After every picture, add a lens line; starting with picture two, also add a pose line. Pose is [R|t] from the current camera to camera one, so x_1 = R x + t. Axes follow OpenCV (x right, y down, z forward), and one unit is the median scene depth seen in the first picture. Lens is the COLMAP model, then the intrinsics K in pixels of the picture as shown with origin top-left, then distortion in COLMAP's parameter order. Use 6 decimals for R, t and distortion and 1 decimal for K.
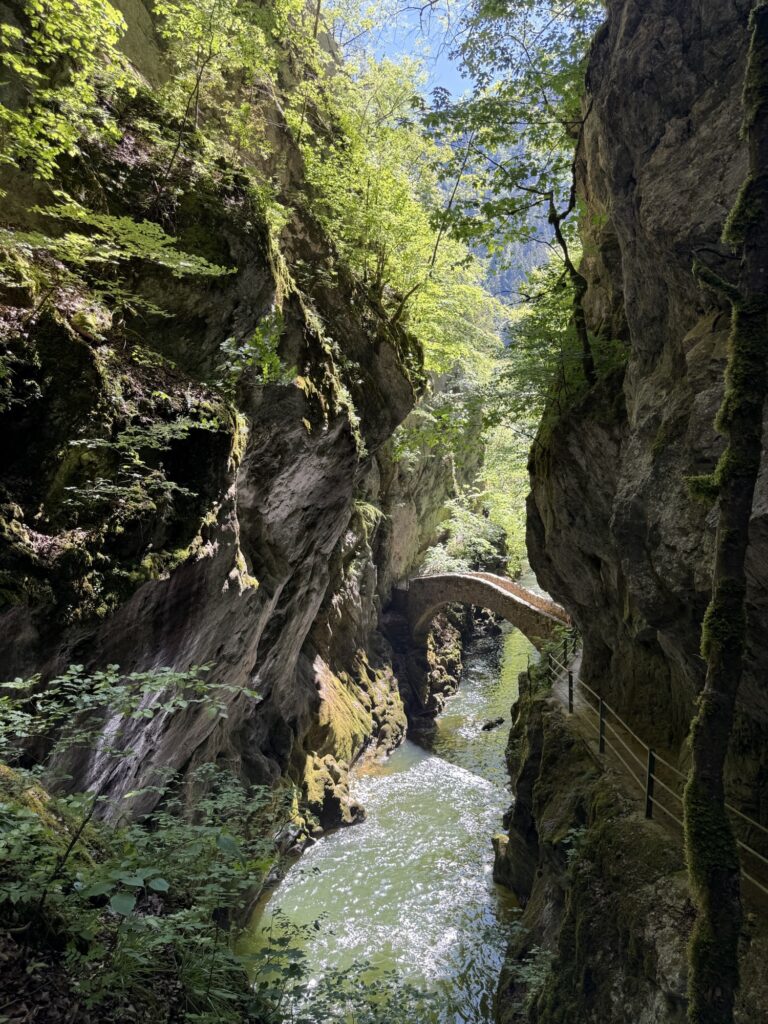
lens RADIAL K [[718.7, 0, 384.0], [0, 718.7, 512.0], [0, 0, 1]] dist [0.069985, -0.091480]
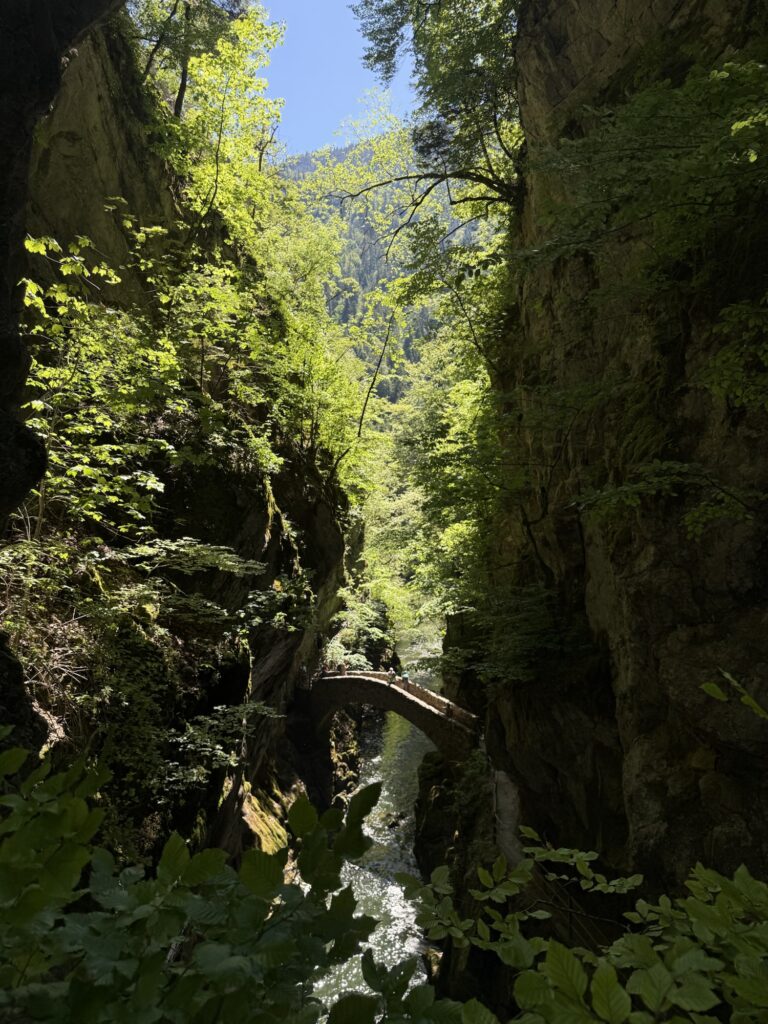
lens RADIAL K [[715.3, 0, 385.6], [0, 715.3, 508.3], [0, 0, 1]] dist [0.178854, -0.379368]
pose [[0.979326, -0.007058, 0.202164, -0.082721], [0.018498, 0.998328, -0.054754, -0.109544], [-0.201440, 0.057362, 0.977820, -0.065050]]
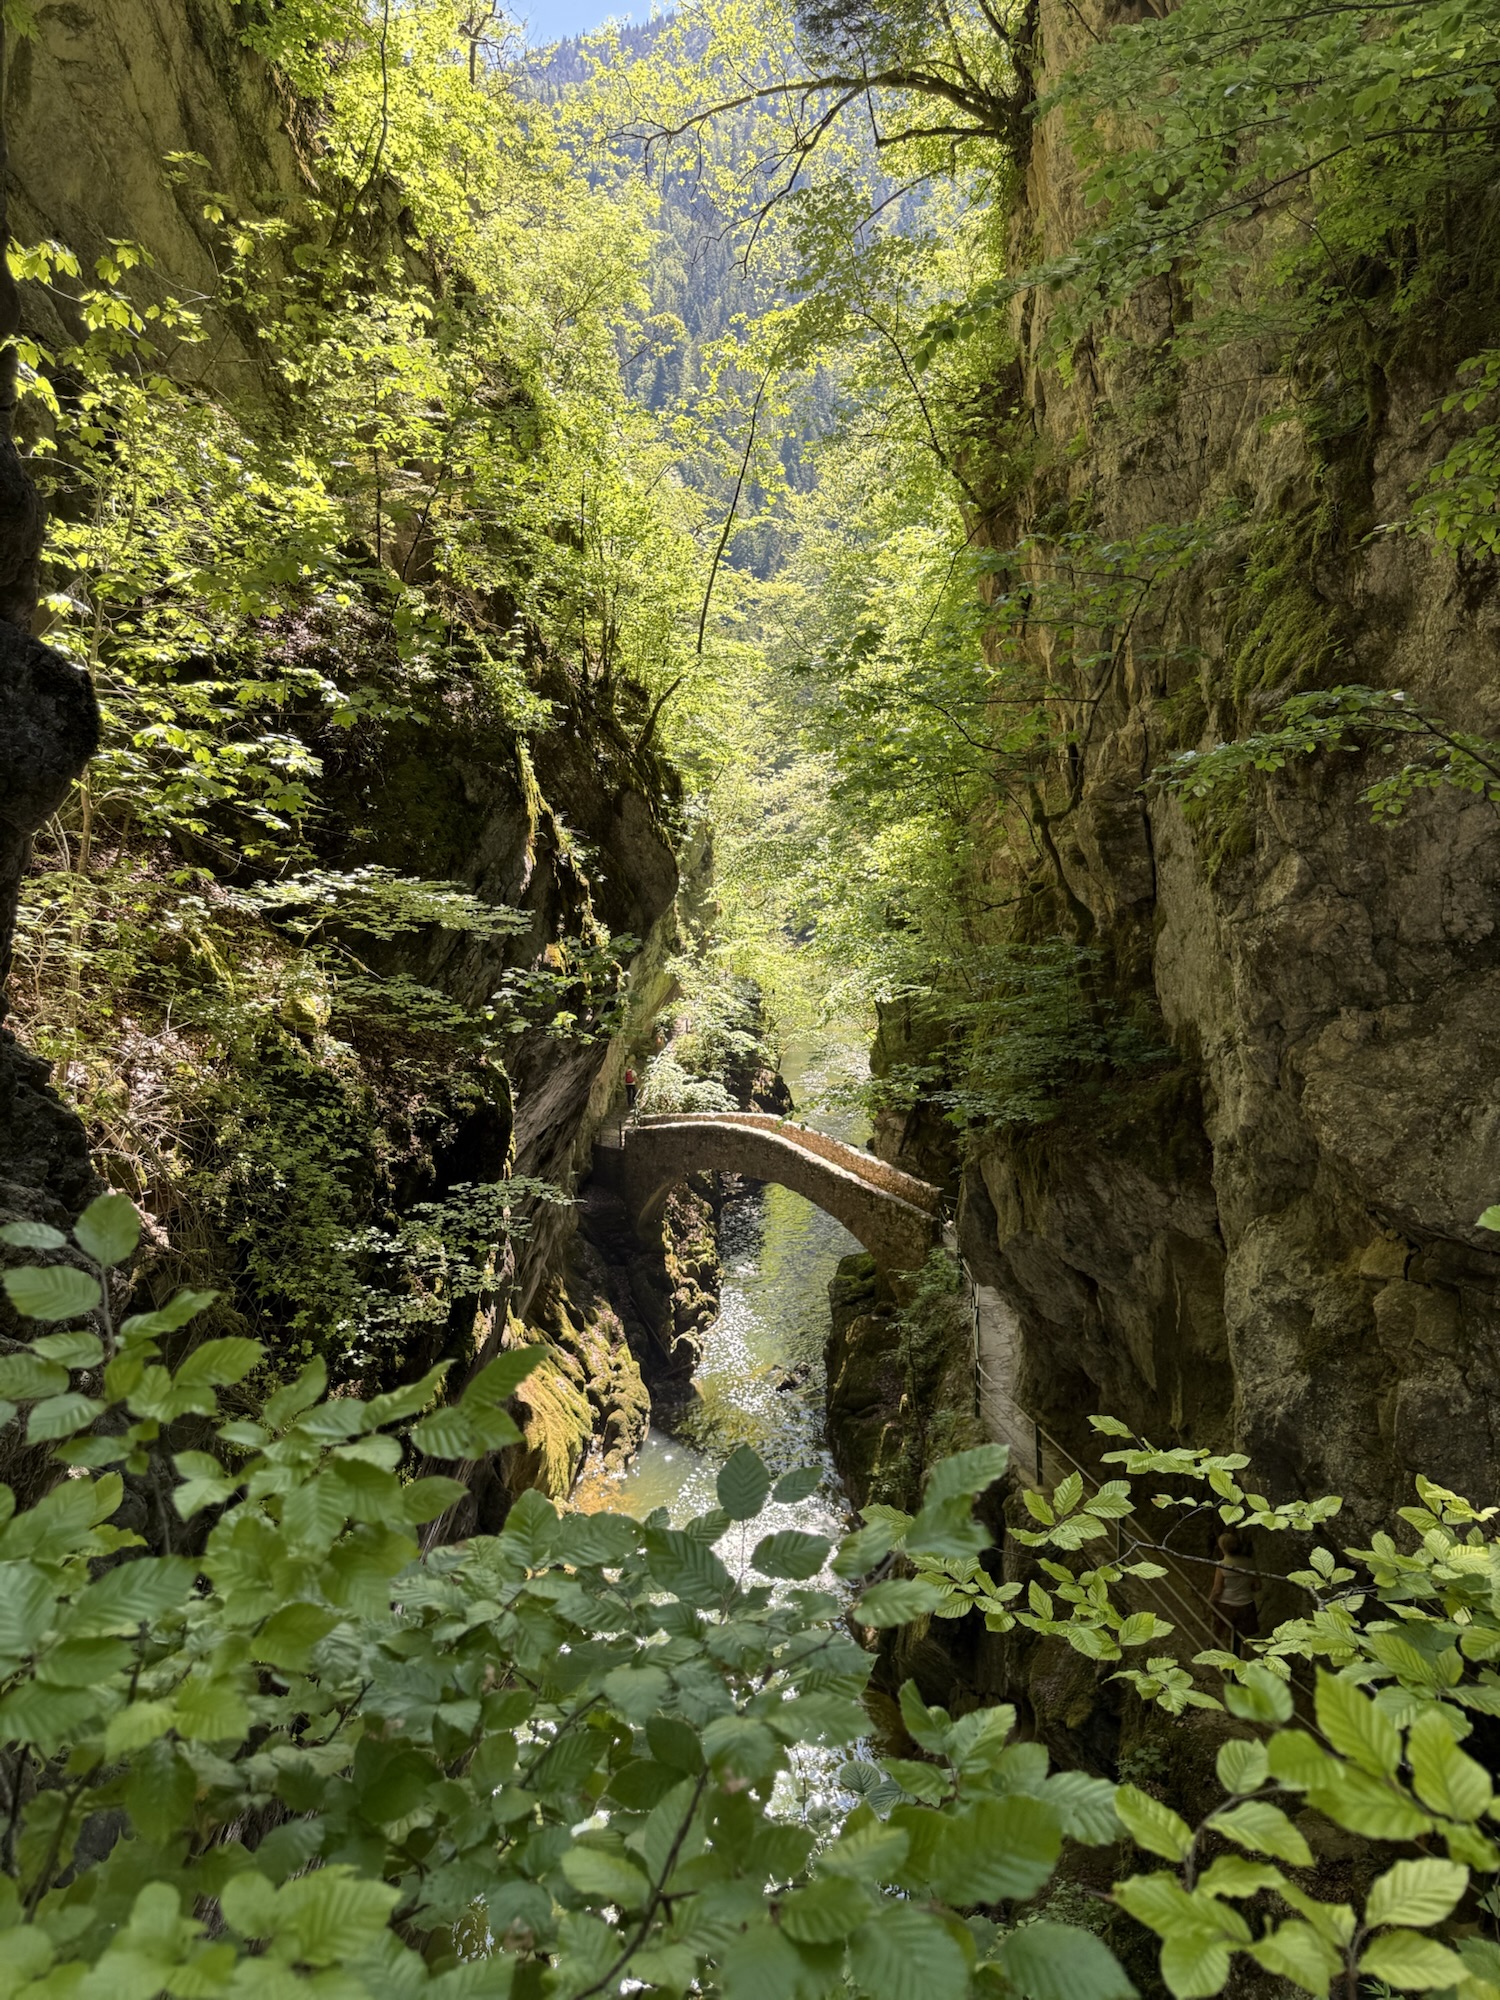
lens RADIAL K [[1403.7, 0, 750.0], [0, 1403.7, 1000.0], [0, 0, 1]] dist [0.069985, -0.091480]
pose [[0.978977, -0.062727, 0.194085, -0.085206], [0.046334, 0.995053, 0.087884, -0.109841], [-0.198637, -0.077044, 0.977040, -0.062066]]
